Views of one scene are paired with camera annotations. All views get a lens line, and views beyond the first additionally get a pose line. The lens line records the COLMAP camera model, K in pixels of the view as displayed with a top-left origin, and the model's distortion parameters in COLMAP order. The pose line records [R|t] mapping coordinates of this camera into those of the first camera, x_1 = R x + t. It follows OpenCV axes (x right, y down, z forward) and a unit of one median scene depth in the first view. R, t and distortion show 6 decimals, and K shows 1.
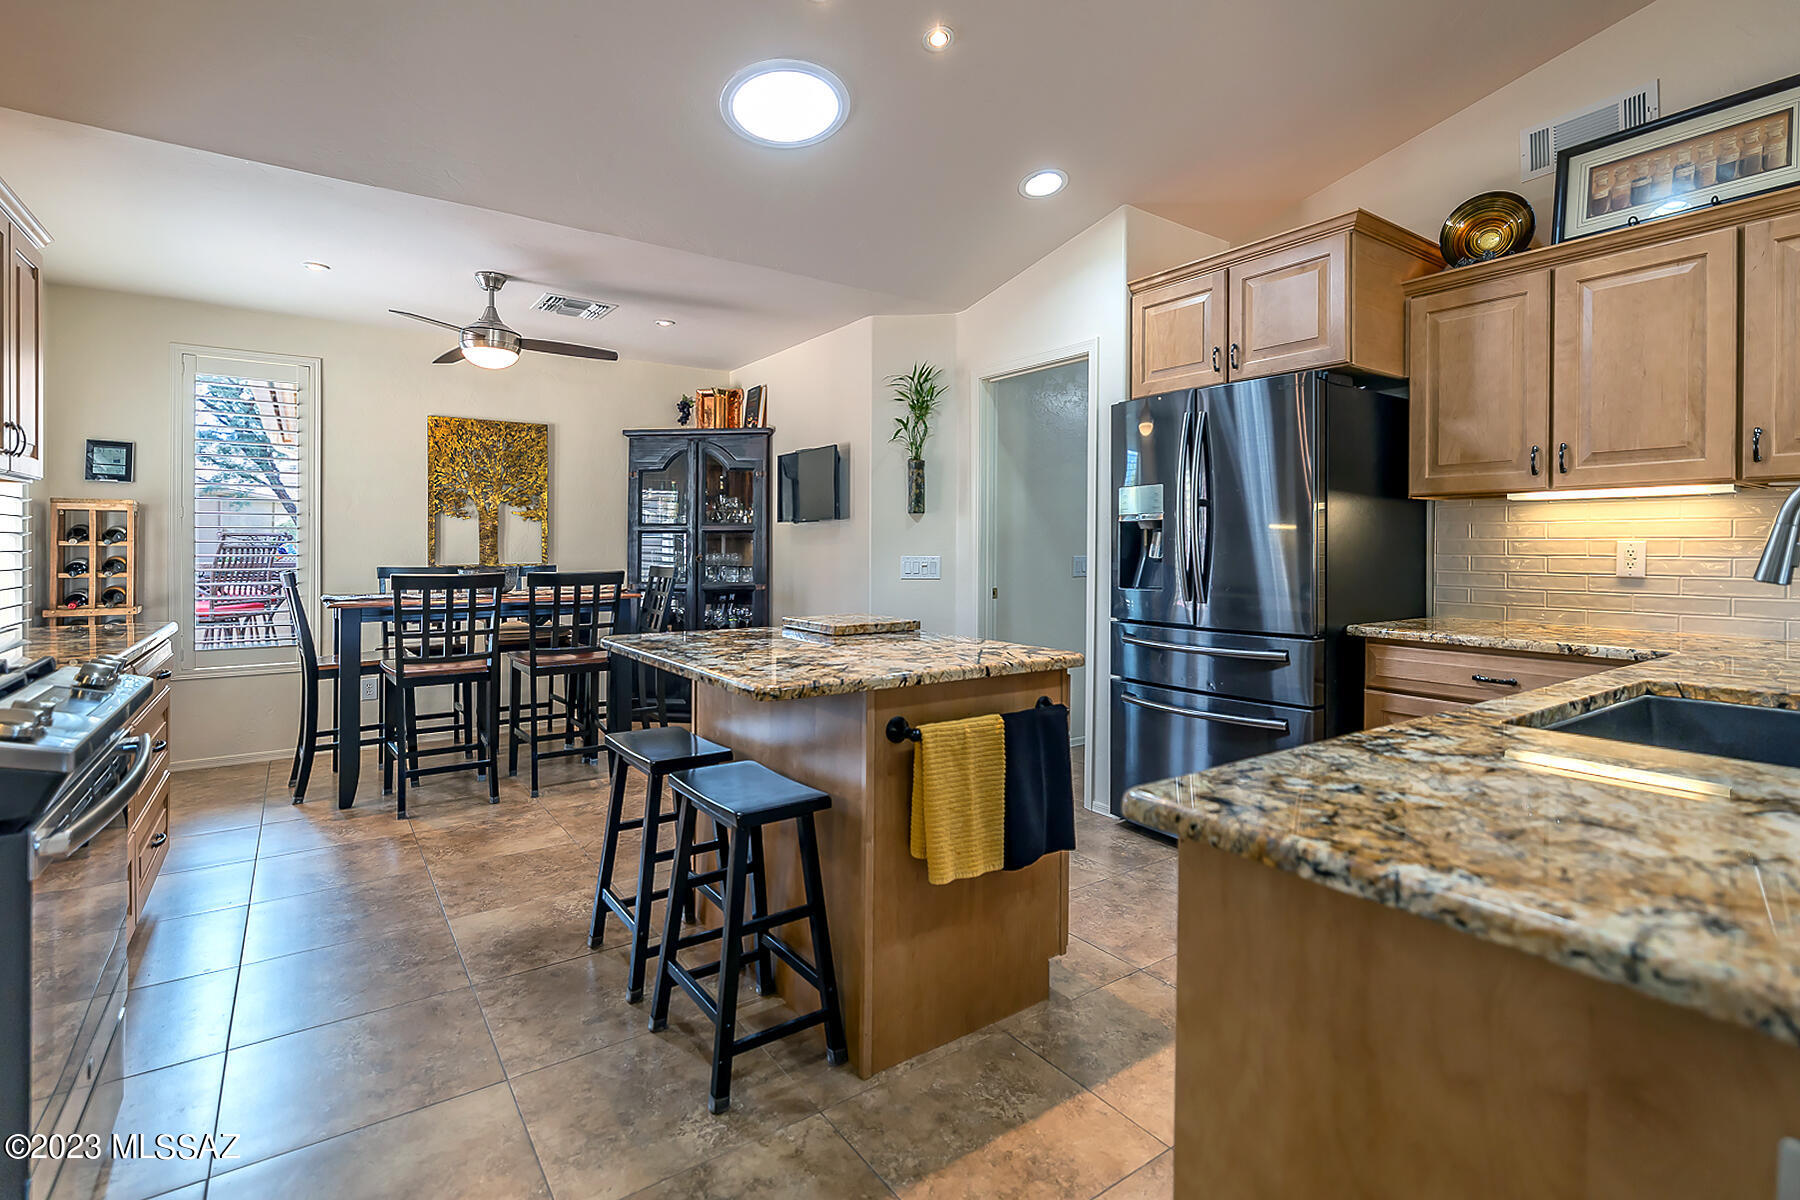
lens RADIAL K [[857.8, 0, 964.6], [0, 857.8, 540.5], [0, 0, 1]] dist [0.006701, -0.000800]
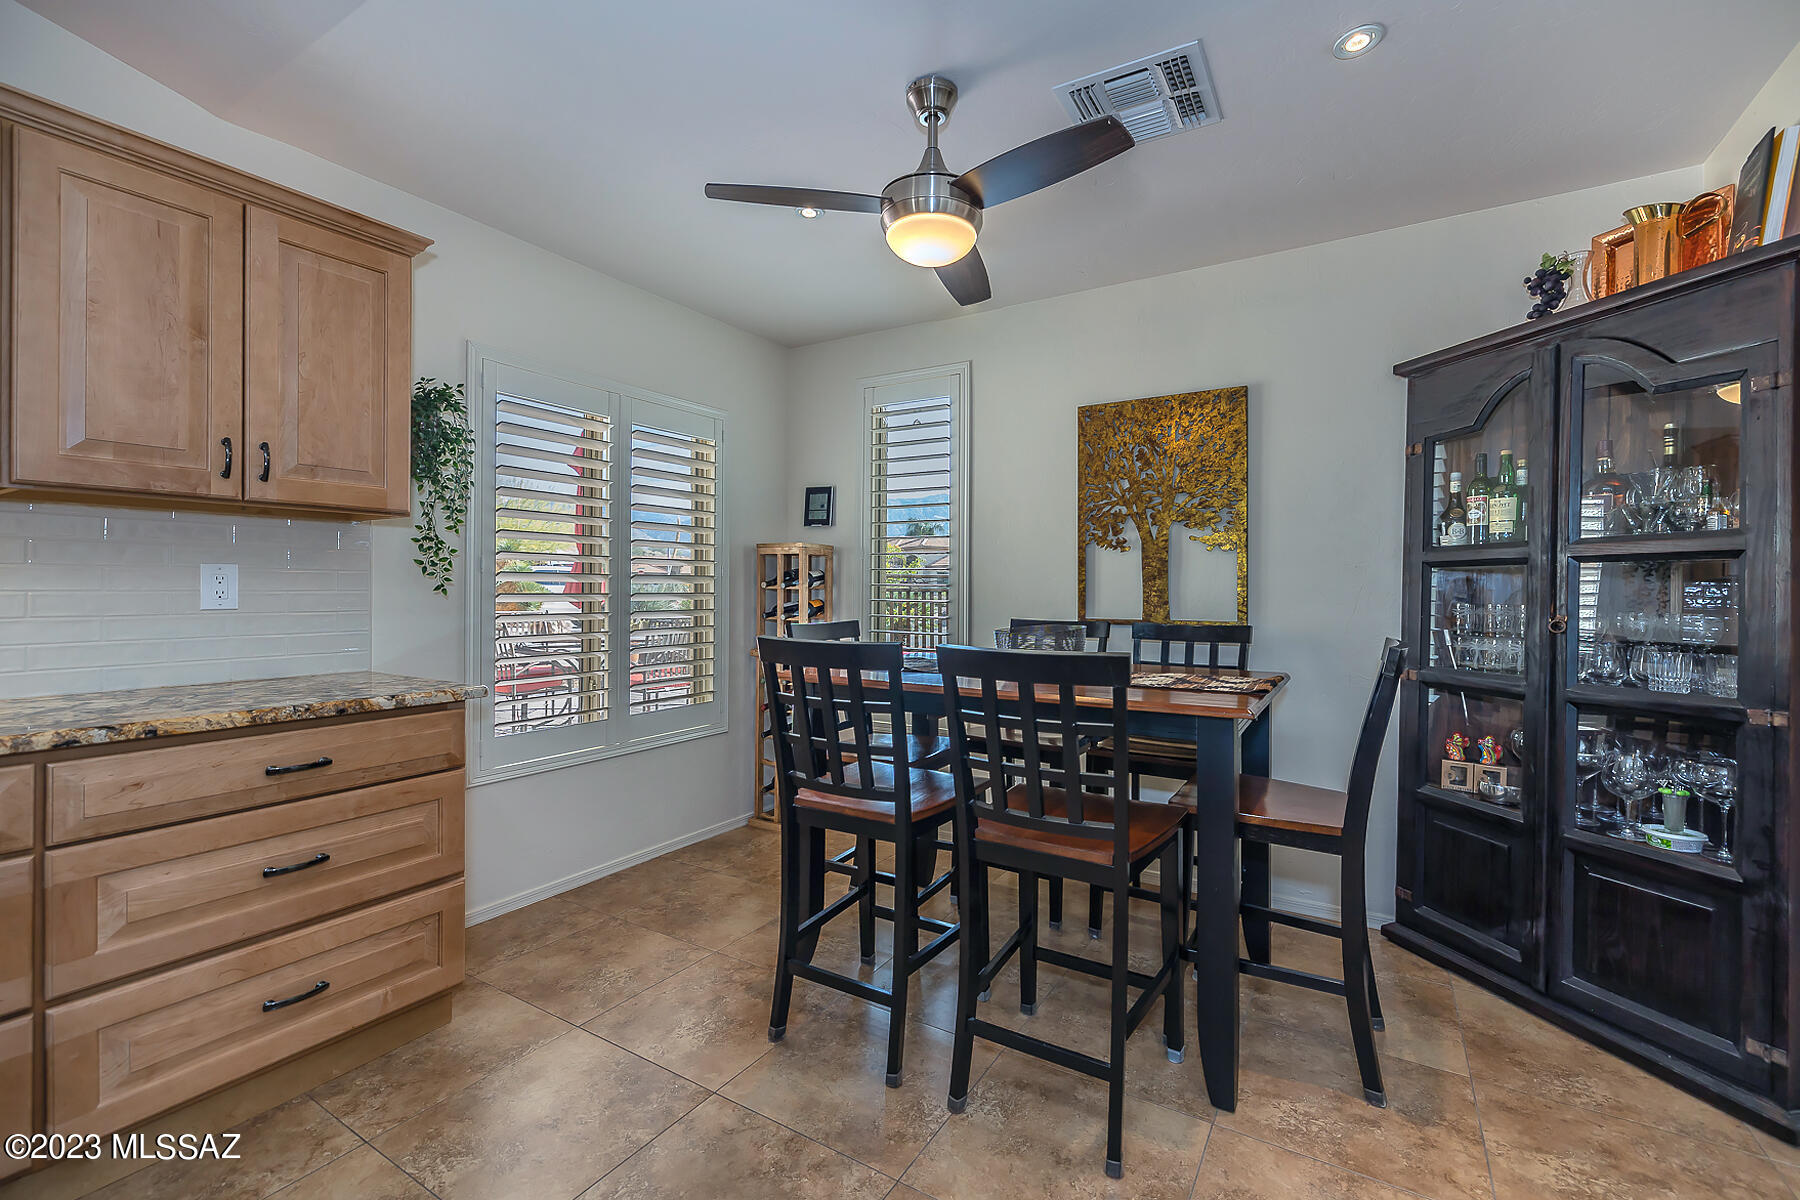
lens RADIAL K [[775.3, 0, 883.1], [0, 775.3, 592.7], [0, 0, 1]] dist [0.003983, 0.000129]
pose [[0.357667, 0.005043, -0.933836, -0.108097], [-0.000473, 0.999986, 0.005219, 0.006062], [0.933849, -0.001424, 0.357664, 0.800499]]
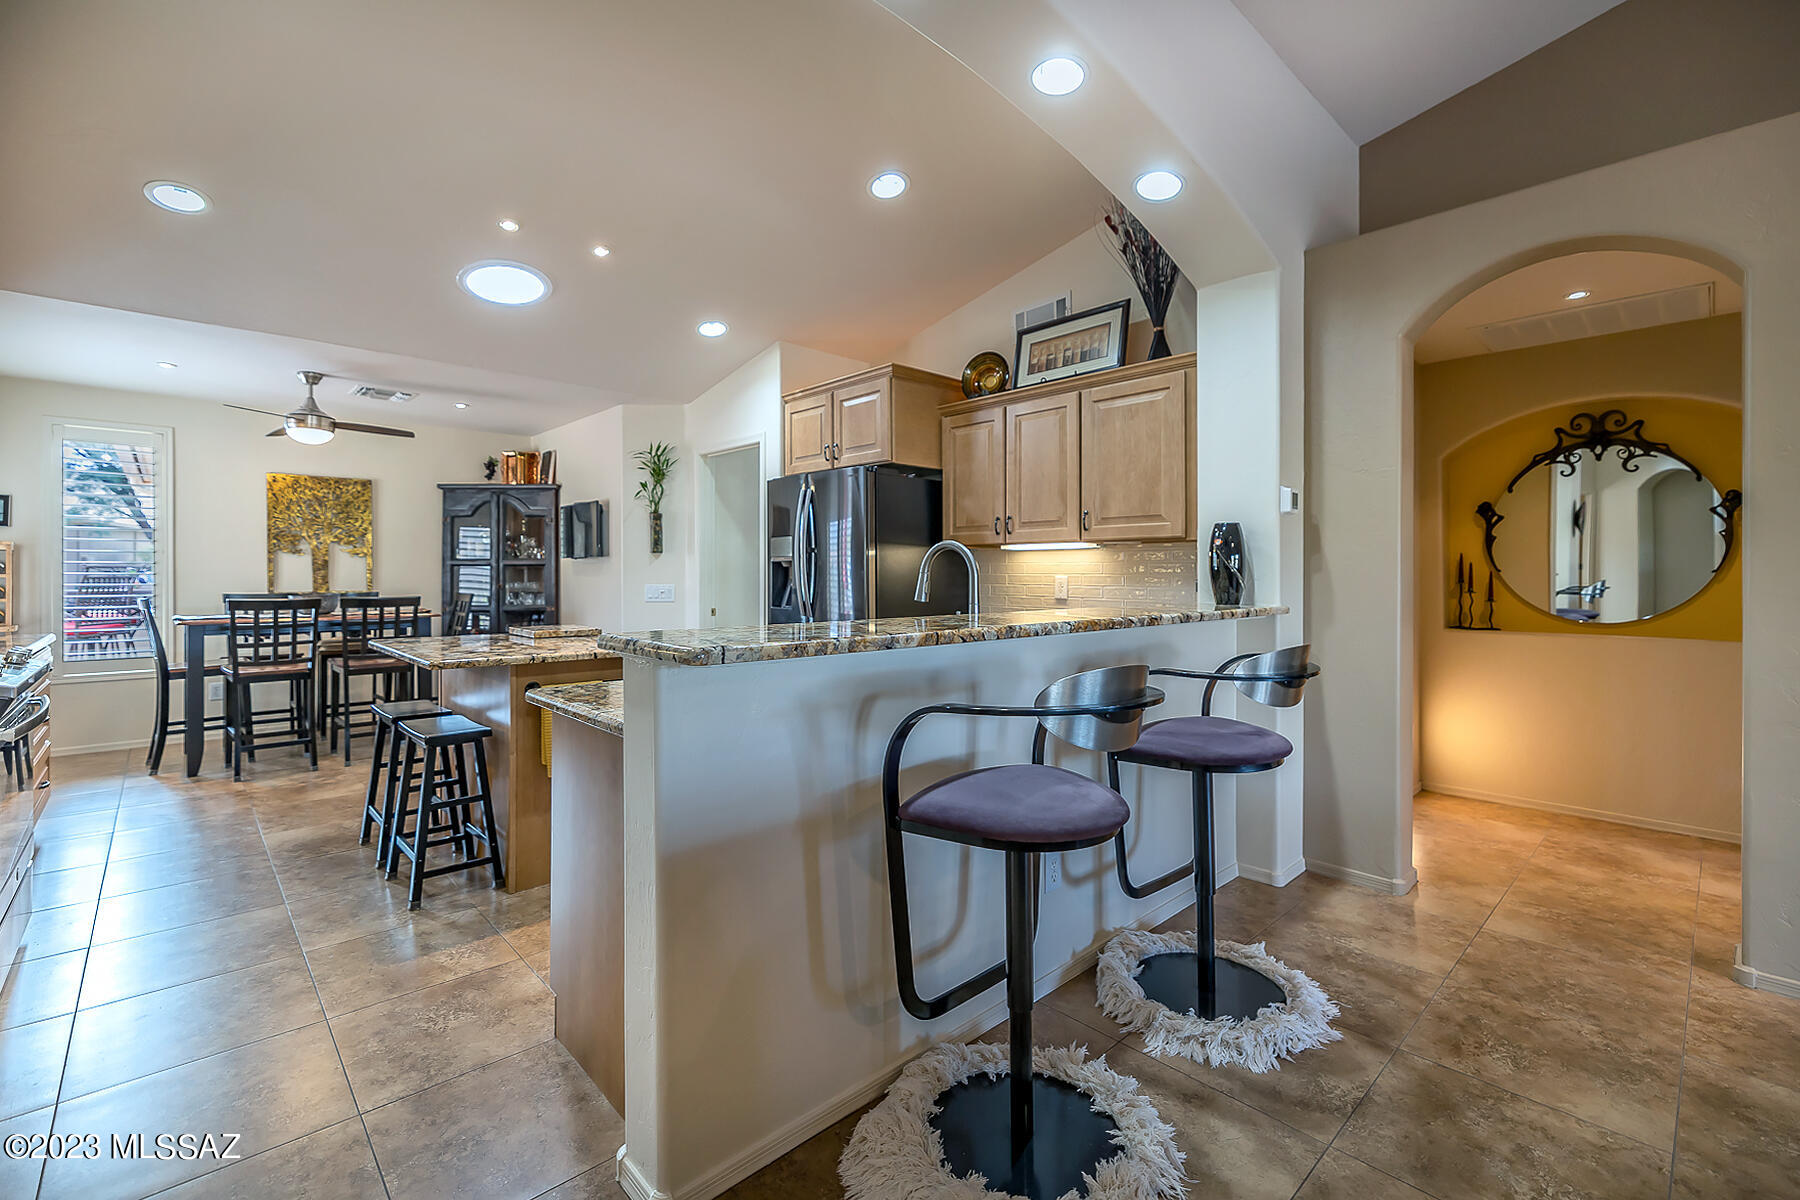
lens RADIAL K [[775.3, 0, 902.6], [0, 775.3, 572.2], [0, 0, 1]] dist [0.003983, 0.000129]
pose [[0.994843, 0.000795, 0.101427, 0.237412], [-0.001350, 0.999984, 0.005405, -0.009933], [-0.101421, -0.005514, 0.994828, -0.288534]]
